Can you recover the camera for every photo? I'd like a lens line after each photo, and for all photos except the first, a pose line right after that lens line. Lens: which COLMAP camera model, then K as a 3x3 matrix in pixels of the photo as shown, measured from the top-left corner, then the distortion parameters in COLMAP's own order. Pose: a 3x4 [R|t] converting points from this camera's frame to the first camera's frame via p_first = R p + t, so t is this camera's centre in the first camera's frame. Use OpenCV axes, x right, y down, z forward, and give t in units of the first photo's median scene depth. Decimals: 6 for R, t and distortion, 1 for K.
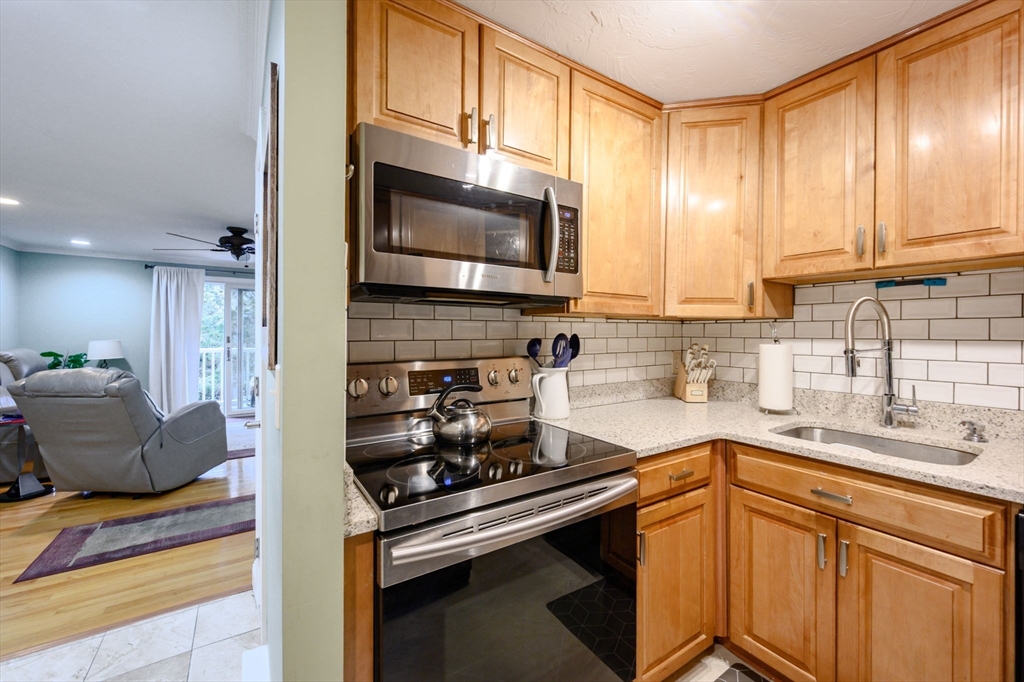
lens RADIAL K [[403.8, 0, 508.0], [0, 403.8, 334.7], [0, 0, 1]] dist [-0.003240, 0.000028]
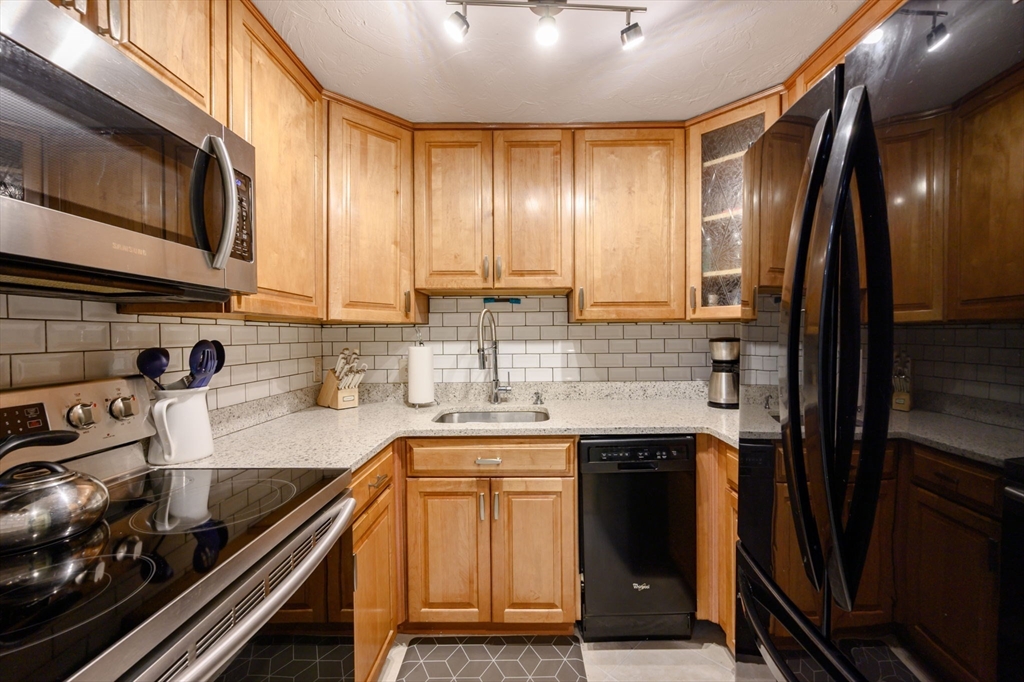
lens RADIAL K [[419.6, 0, 508.3], [0, 419.6, 340.2], [0, 0, 1]] dist [-0.001481, 0.000638]
pose [[0.562423, -0.017196, 0.826671, -0.210278], [0.014465, 0.999835, 0.010957, -0.003775], [-0.826723, 0.005795, 0.562579, 0.140577]]
